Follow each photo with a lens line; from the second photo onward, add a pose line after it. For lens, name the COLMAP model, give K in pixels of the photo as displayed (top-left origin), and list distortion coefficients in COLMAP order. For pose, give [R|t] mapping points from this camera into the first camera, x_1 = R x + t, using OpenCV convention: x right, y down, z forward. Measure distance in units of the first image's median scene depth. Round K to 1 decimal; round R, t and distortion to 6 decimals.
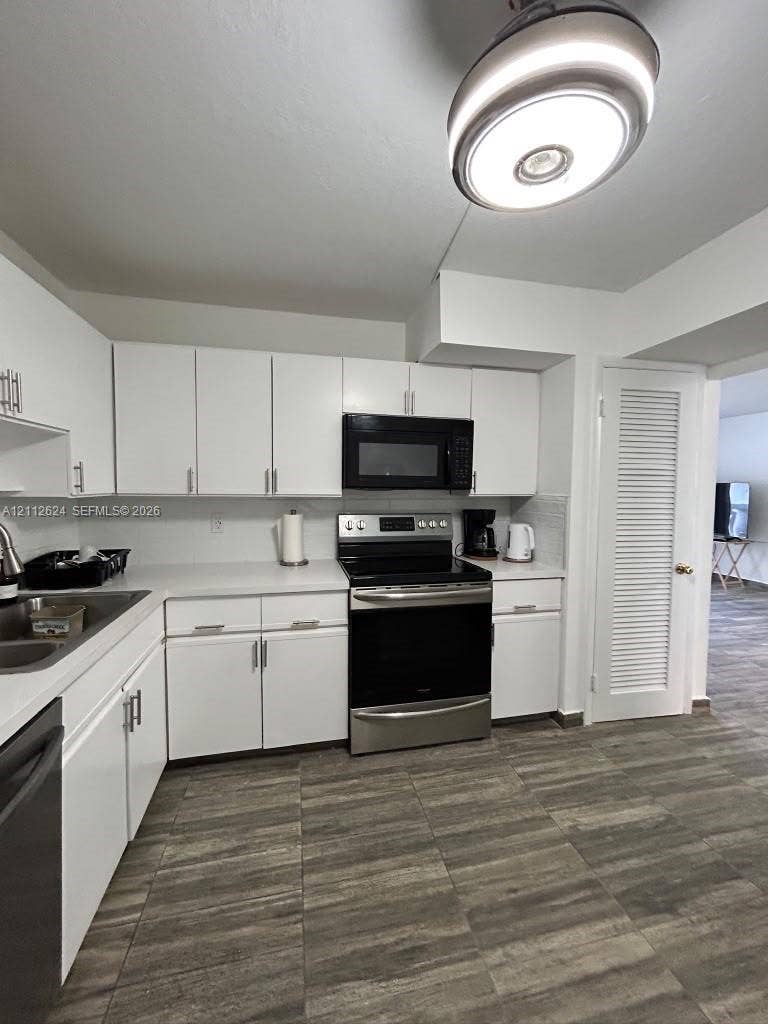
lens RADIAL K [[414.8, 0, 384.6], [0, 414.8, 508.7], [0, 0, 1]] dist [-0.000615, 0.000675]
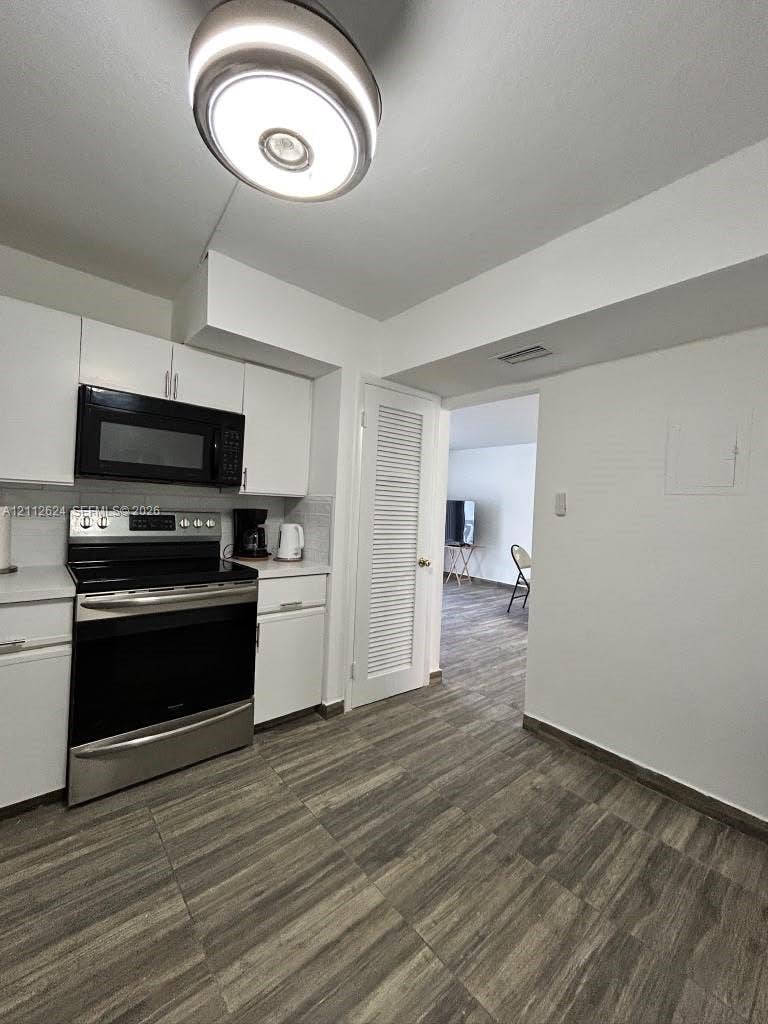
lens RADIAL K [[414.8, 0, 384.0], [0, 414.8, 507.3], [0, 0, 1]] dist [-0.000615, 0.000675]
pose [[0.880162, 0.032172, 0.473582, 0.055919], [-0.012592, 0.998932, -0.044460, 0.048365], [-0.474506, 0.033169, 0.879627, -0.002558]]
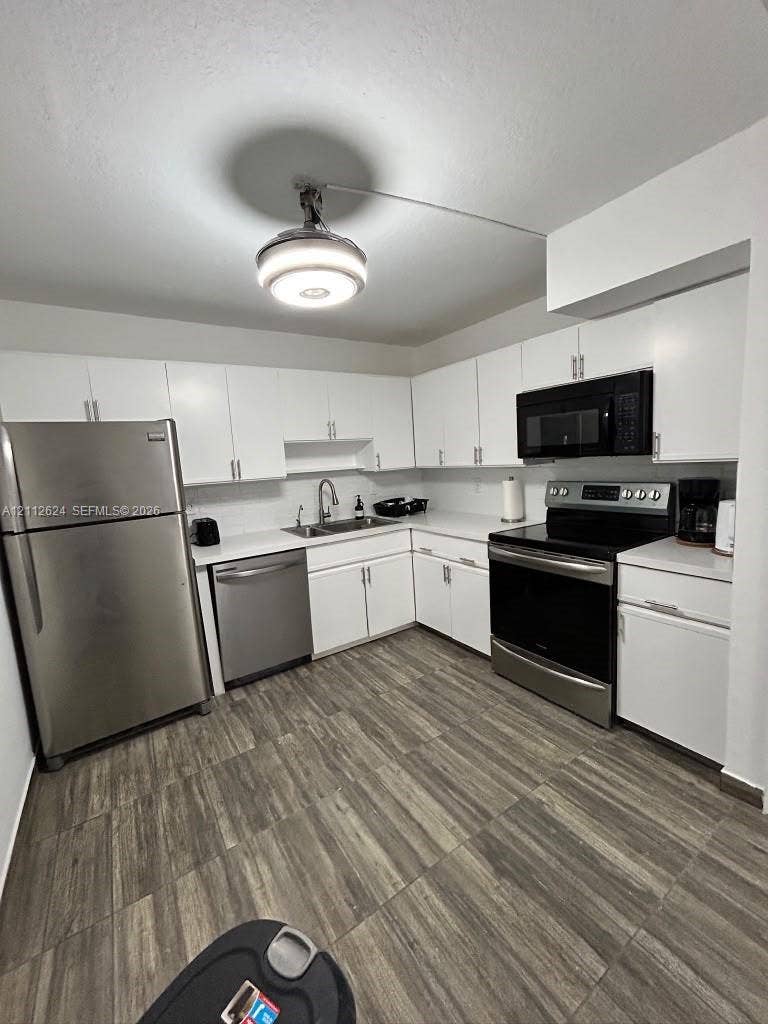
lens RADIAL K [[414.8, 0, 385.1], [0, 414.8, 508.5], [0, 0, 1]] dist [-0.000615, 0.000675]
pose [[0.359643, 0.083539, -0.929343, 0.942387], [0.012319, 0.995472, 0.094251, -0.028934], [0.933009, -0.045345, 0.356985, 0.254784]]
